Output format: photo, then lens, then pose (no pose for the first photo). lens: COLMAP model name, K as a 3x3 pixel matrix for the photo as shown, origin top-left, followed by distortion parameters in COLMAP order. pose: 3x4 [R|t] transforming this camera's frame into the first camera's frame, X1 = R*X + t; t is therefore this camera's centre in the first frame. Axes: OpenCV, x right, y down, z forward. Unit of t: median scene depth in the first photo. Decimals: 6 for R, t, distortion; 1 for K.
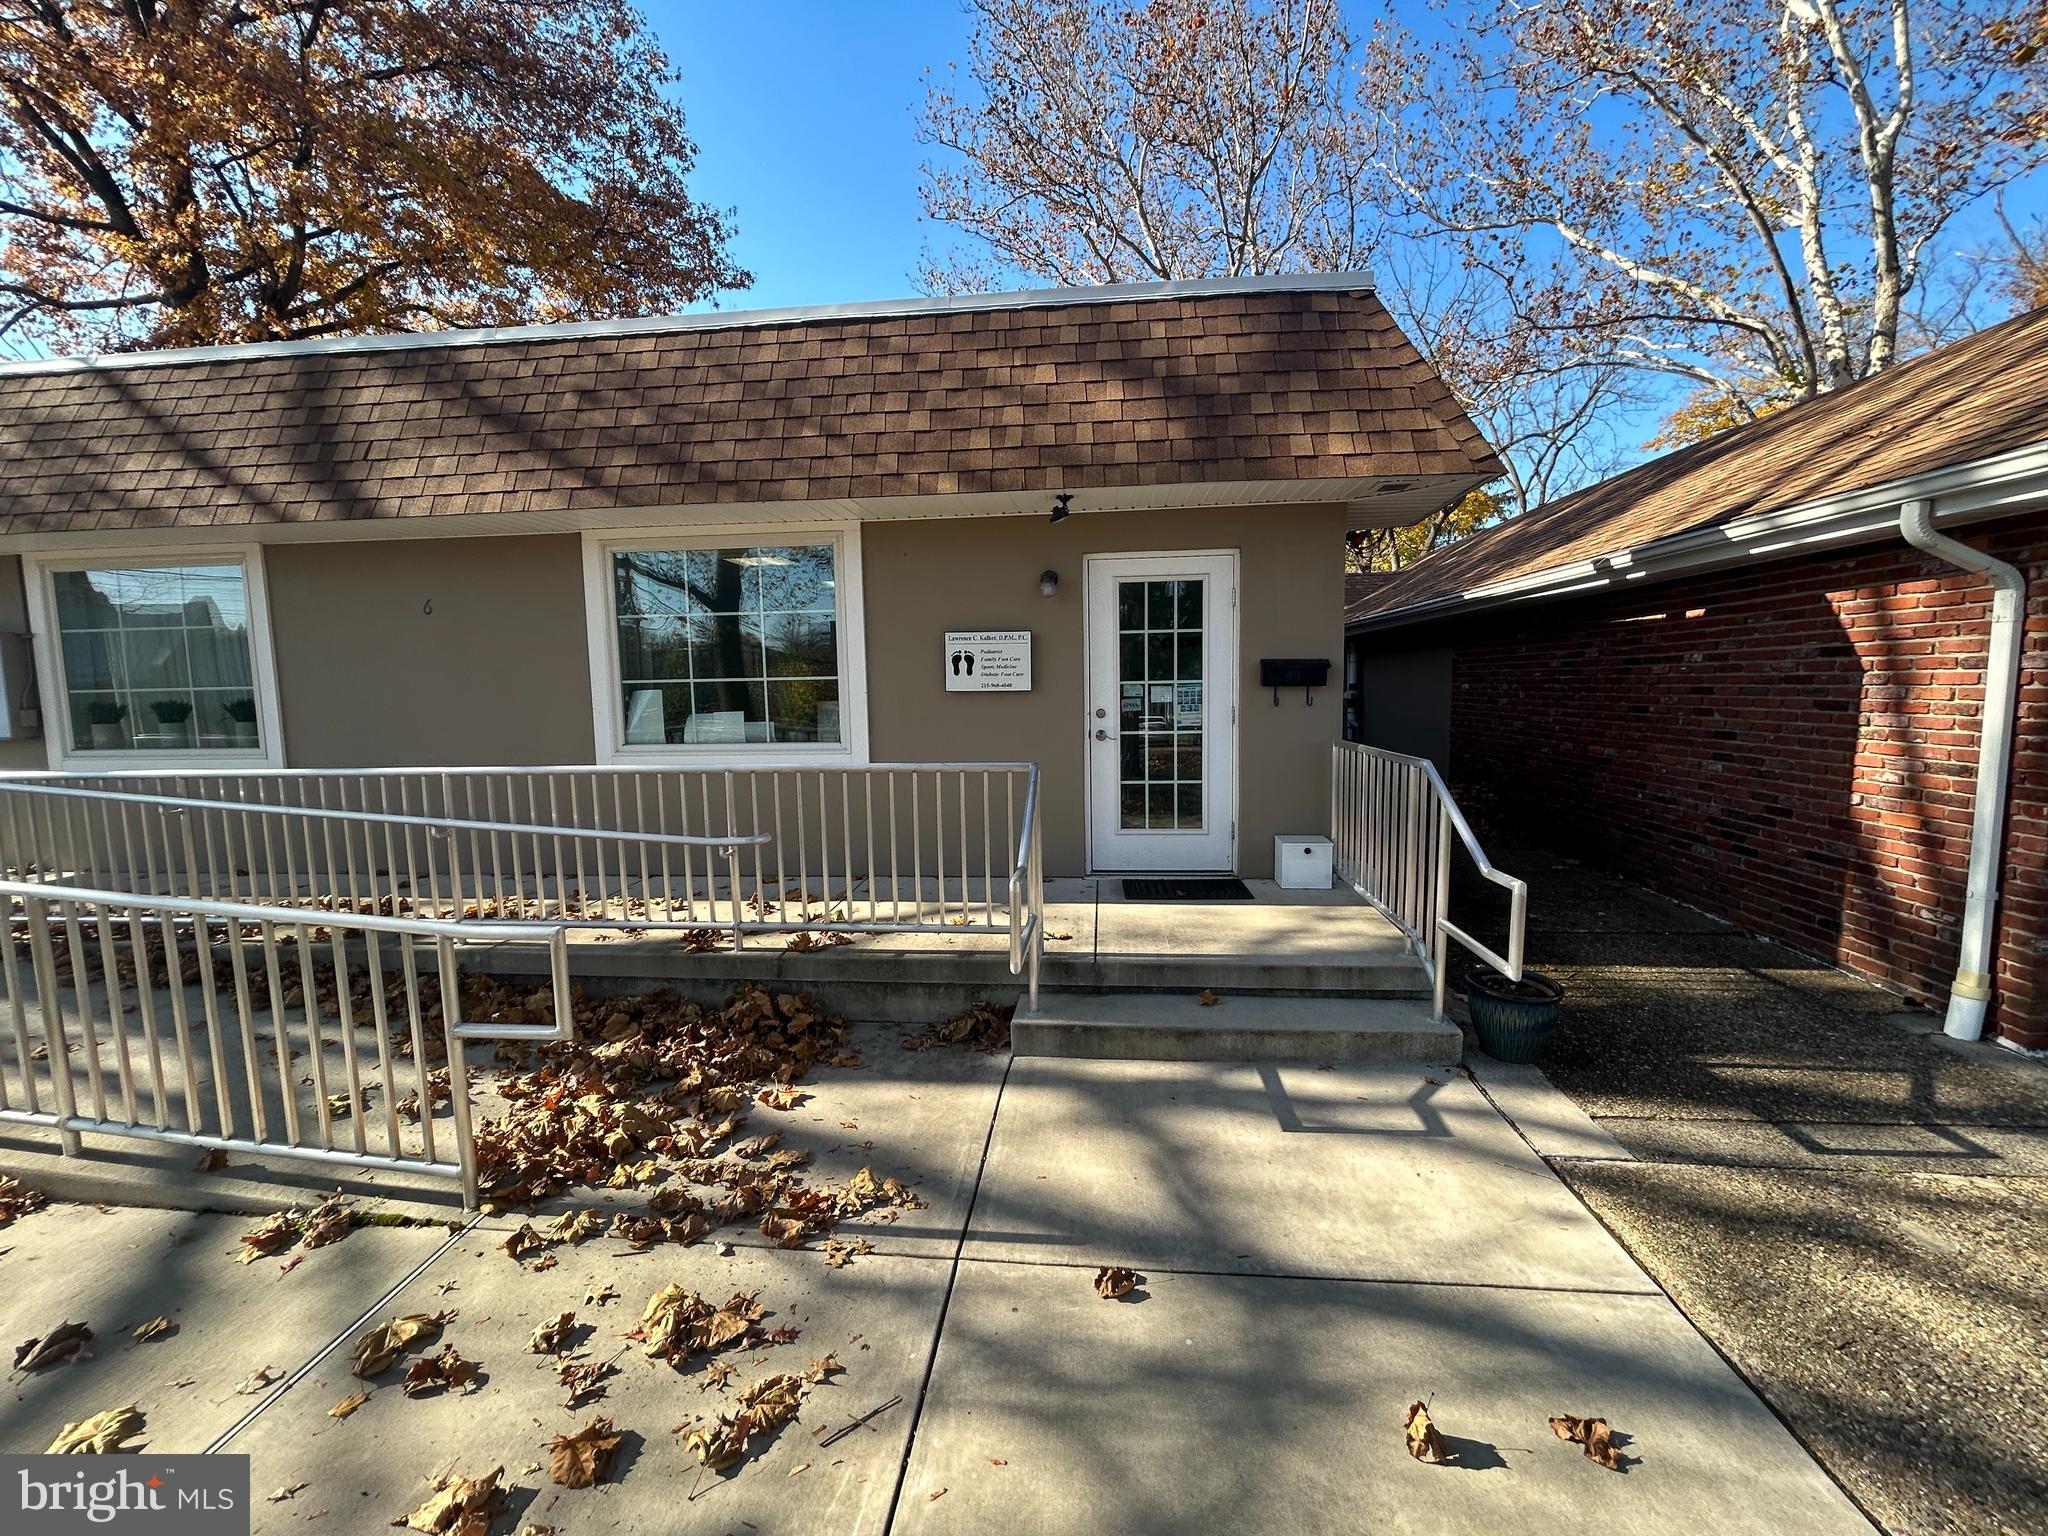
lens RADIAL K [[826.2, 0, 1020.7], [0, 826.2, 768.5], [0, 0, 1]] dist [0.002774, -0.000755]
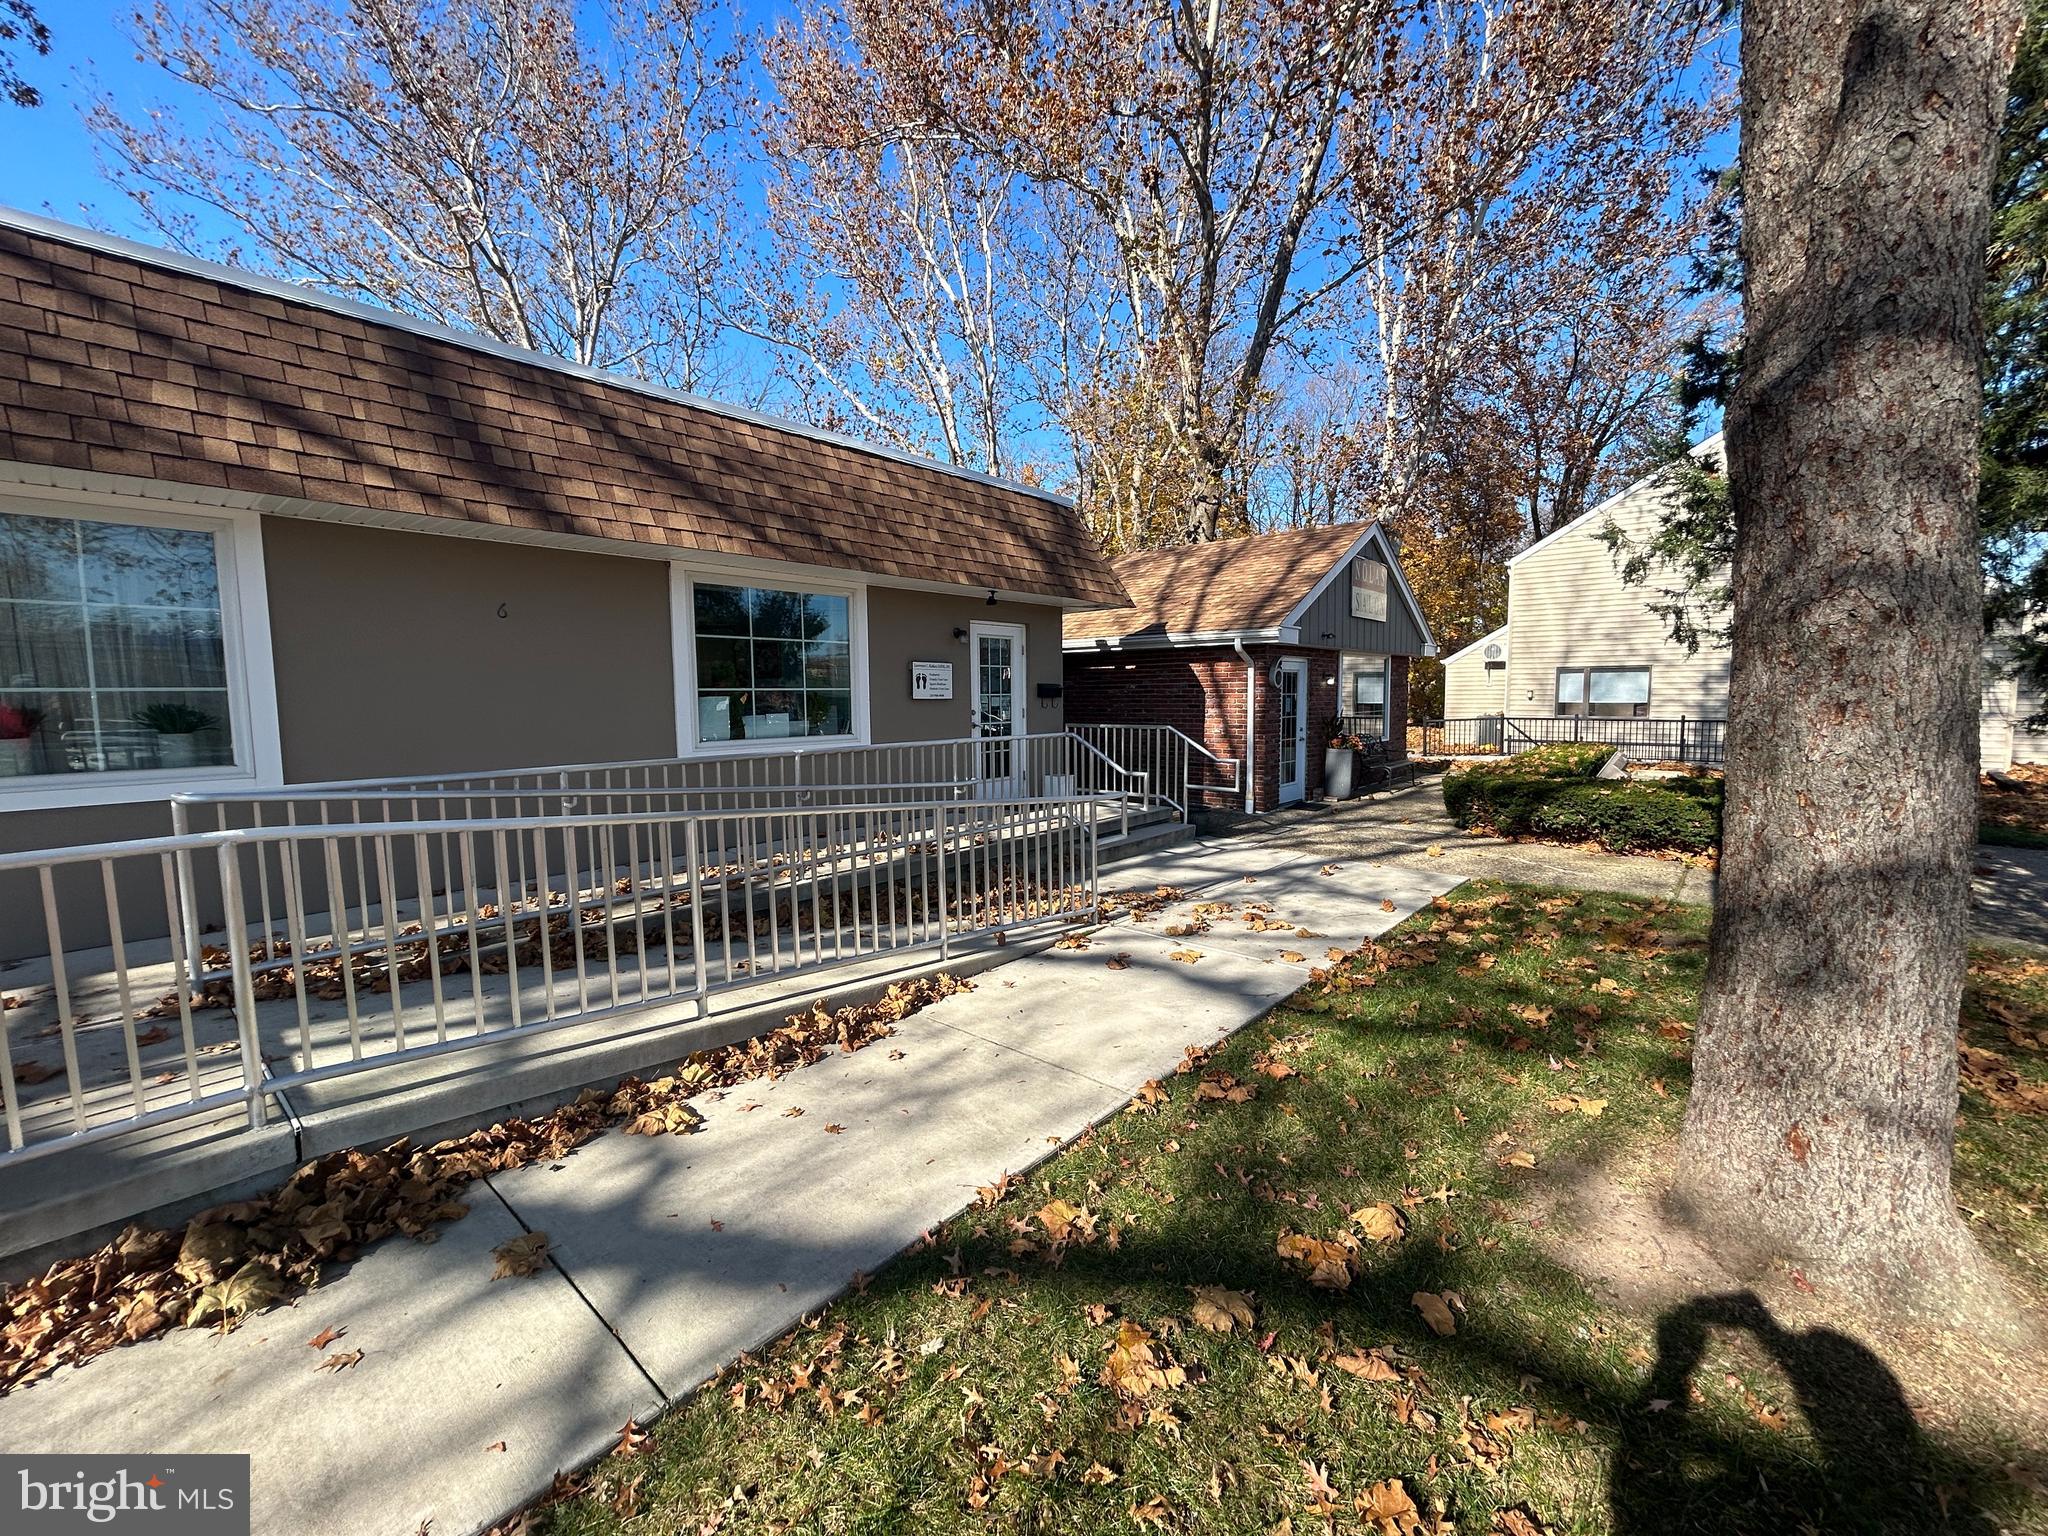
lens RADIAL K [[826.2, 0, 1030.5], [0, 826.2, 770.8], [0, 0, 1]] dist [0.002774, -0.000755]
pose [[0.577589, -0.063654, 0.813842, -1.267658], [0.080457, 0.996540, 0.020843, 0.028229], [-0.812353, 0.053441, 0.580712, -0.084194]]
